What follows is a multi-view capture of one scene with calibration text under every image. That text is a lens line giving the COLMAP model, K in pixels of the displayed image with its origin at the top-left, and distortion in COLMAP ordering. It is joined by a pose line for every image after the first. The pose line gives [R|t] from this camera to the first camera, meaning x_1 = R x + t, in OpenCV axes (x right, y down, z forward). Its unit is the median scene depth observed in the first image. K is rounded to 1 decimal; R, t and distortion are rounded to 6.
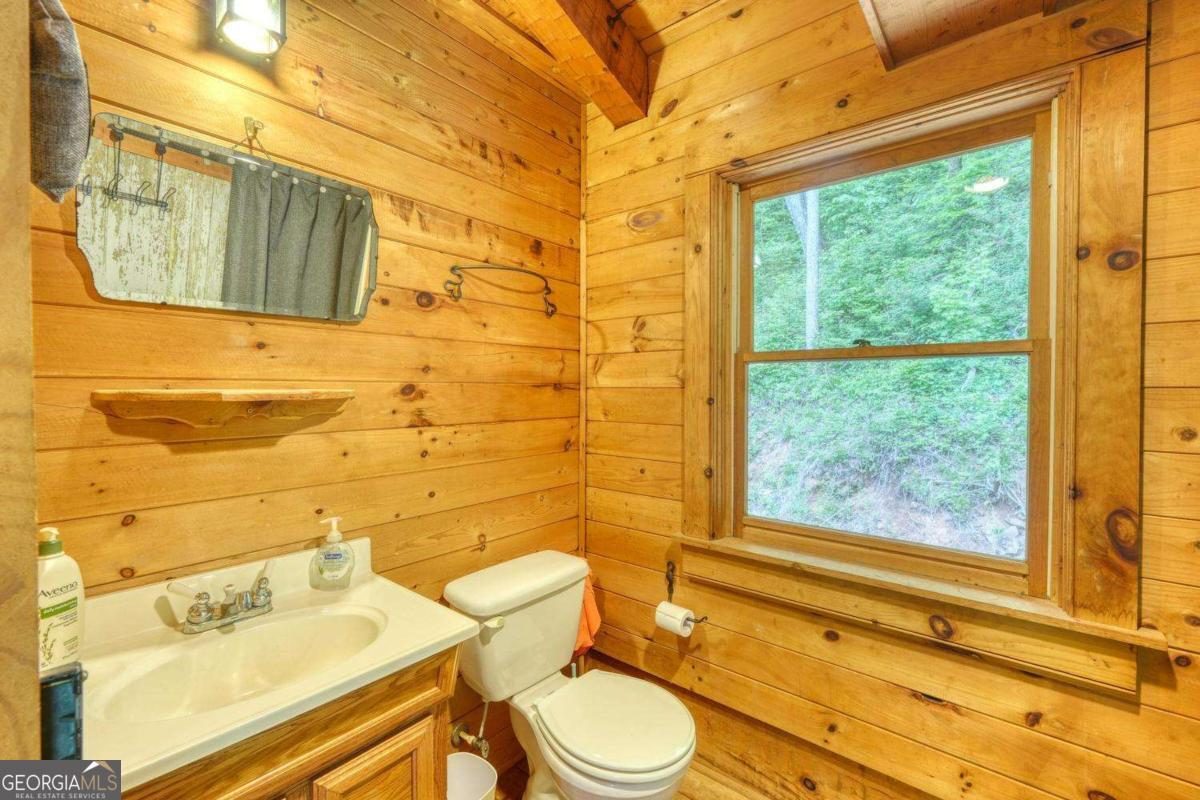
lens RADIAL K [[509.8, 0, 595.7], [0, 509.8, 396.4], [0, 0, 1]] dist [-0.002297, 0.002459]
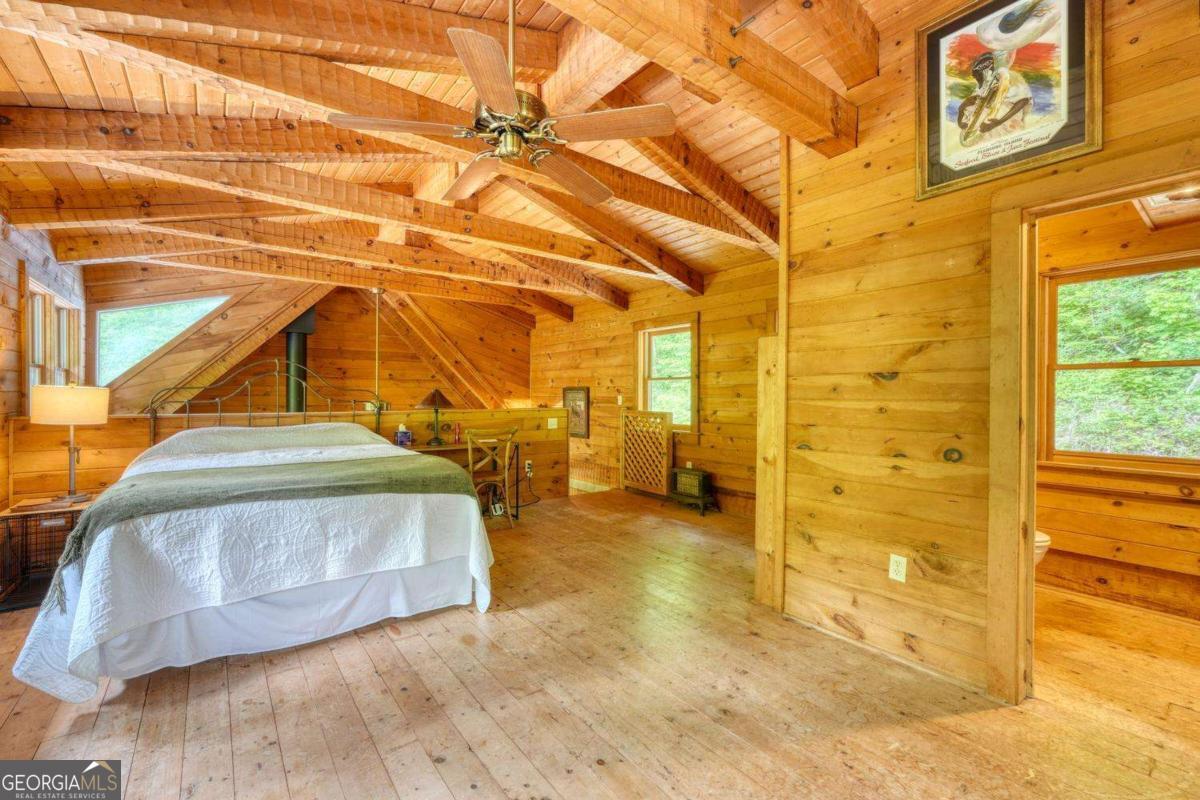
lens RADIAL K [[509.8, 0, 595.1], [0, 509.8, 396.5], [0, 0, 1]] dist [-0.002297, 0.002459]
pose [[0.973310, 0.002302, -0.229482, -0.193014], [-0.005206, 0.999914, -0.012054, 0.013601], [0.229434, 0.012927, 0.973238, -0.256988]]
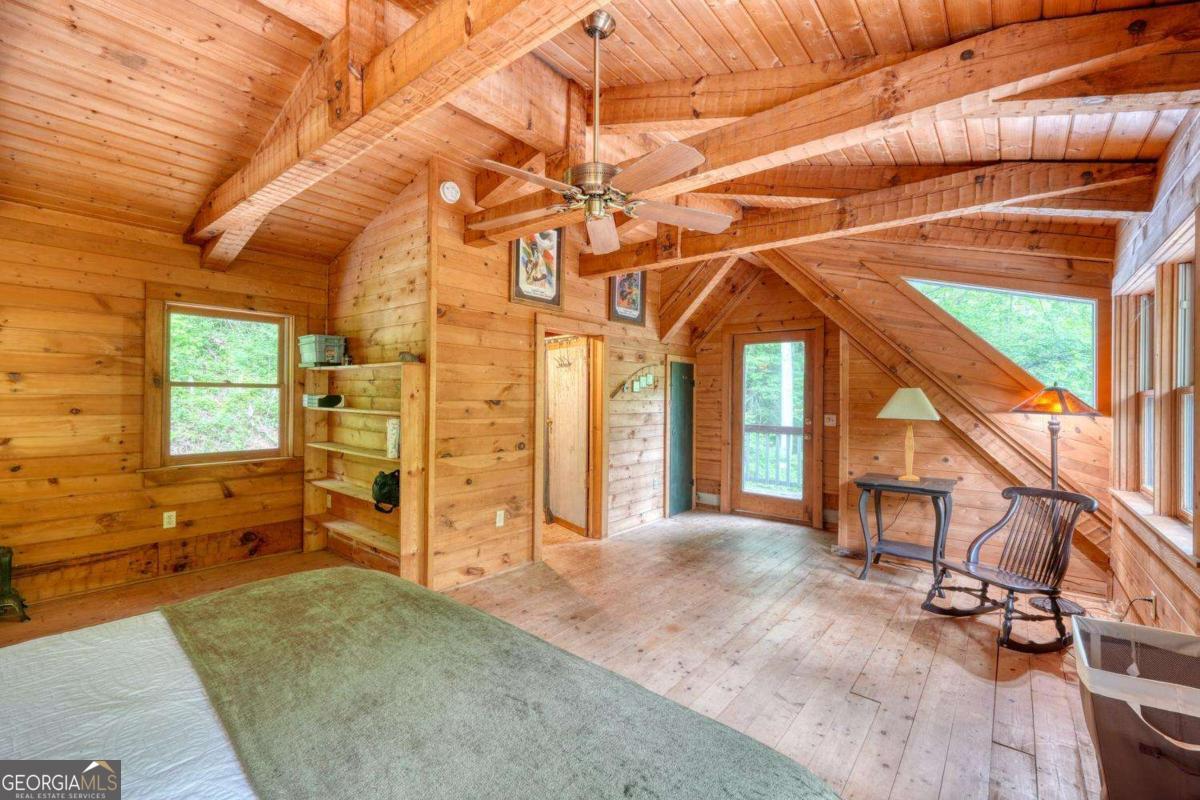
lens RADIAL K [[509.8, 0, 593.3], [0, 509.8, 400.0], [0, 0, 1]] dist [-0.002297, 0.002459]
pose [[0.005361, -0.007769, 0.999955, -0.812032], [-0.000741, 0.999970, 0.007773, -0.023404], [-0.999985, -0.000782, 0.005355, 0.121785]]
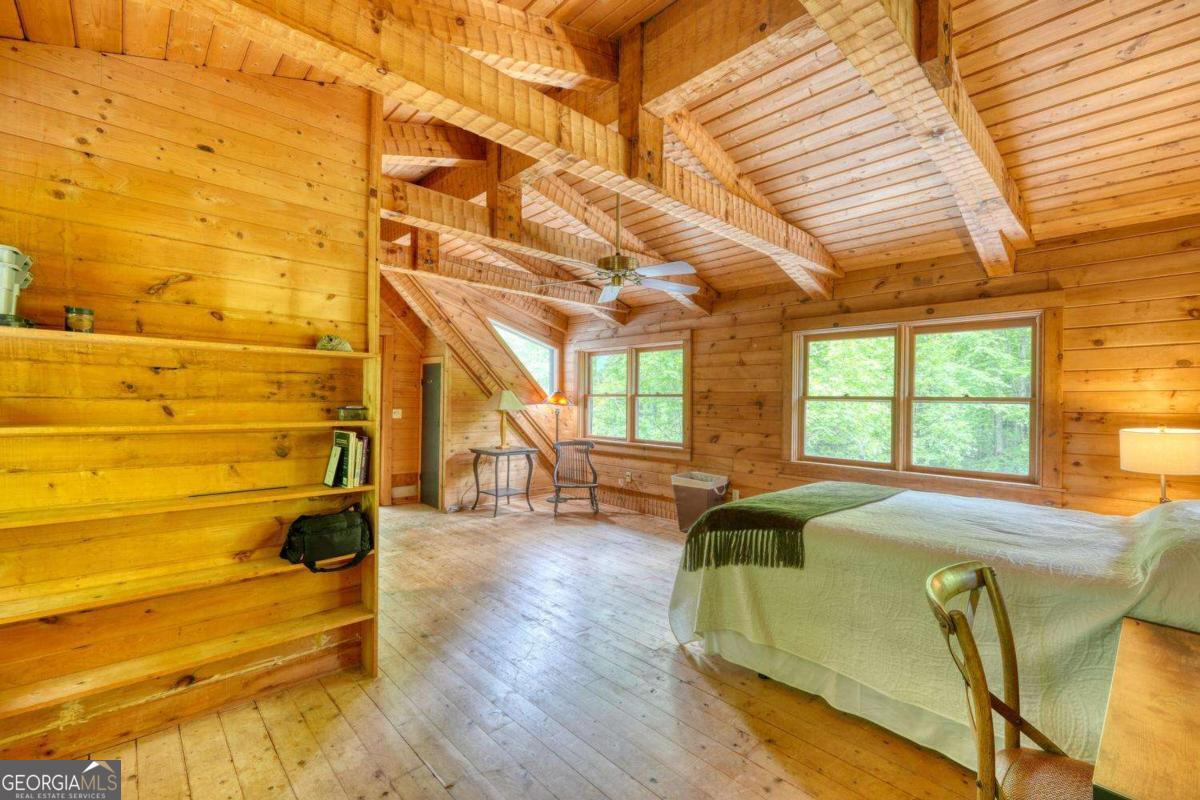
lens RADIAL K [[509.8, 0, 603.3], [0, 509.8, 397.9], [0, 0, 1]] dist [-0.002297, 0.002459]
pose [[-0.991787, -0.013946, 0.127138, -0.432783], [-0.012979, 0.999880, 0.008431, -0.030787], [-0.127240, 0.006712, -0.991849, 0.835380]]
